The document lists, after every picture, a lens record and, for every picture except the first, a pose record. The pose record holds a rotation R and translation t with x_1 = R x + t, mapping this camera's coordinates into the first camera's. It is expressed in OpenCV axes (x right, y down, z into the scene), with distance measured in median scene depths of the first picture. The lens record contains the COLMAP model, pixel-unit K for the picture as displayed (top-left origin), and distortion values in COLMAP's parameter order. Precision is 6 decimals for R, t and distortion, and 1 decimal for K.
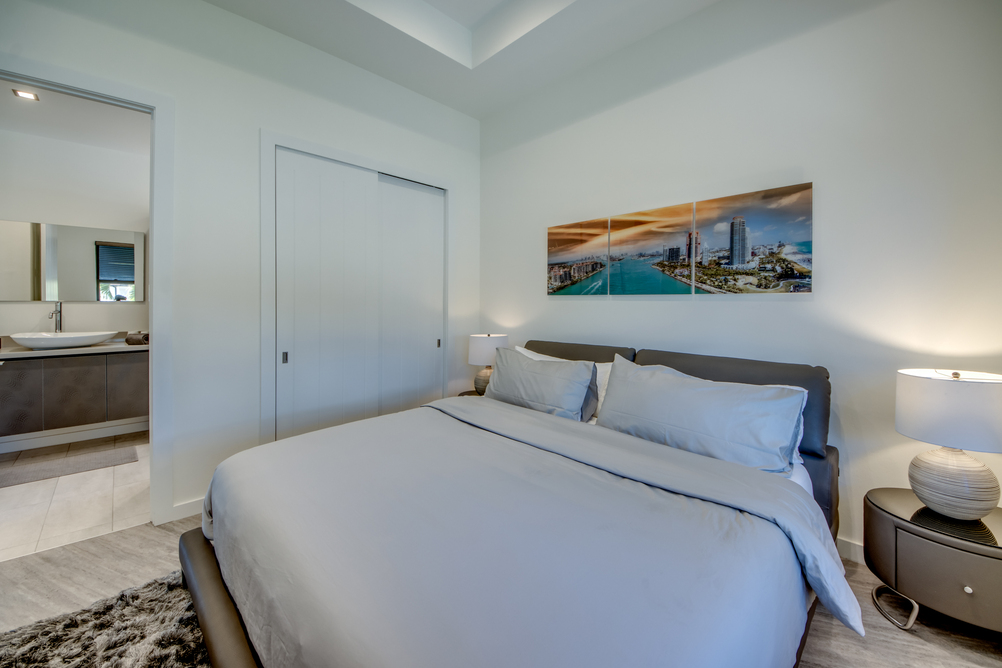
lens RADIAL K [[384.3, 0, 500.6], [0, 384.3, 305.4], [0, 0, 1]] dist [-0.000257, -0.000056]
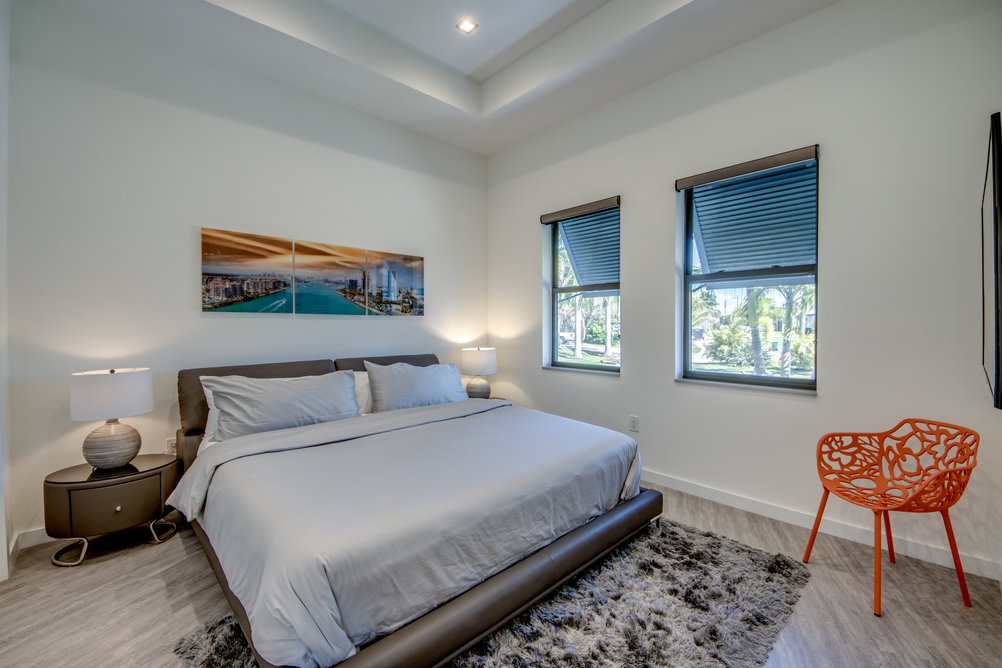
lens RADIAL K [[415.0, 0, 501.0], [0, 415.0, 334.0], [0, 0, 1]] dist [0.000116, -0.000056]
pose [[0.017906, -0.028059, 0.999446, -0.933814], [0.003975, 0.999600, 0.027992, -0.000743], [-0.999832, 0.003471, 0.018010, 0.447529]]
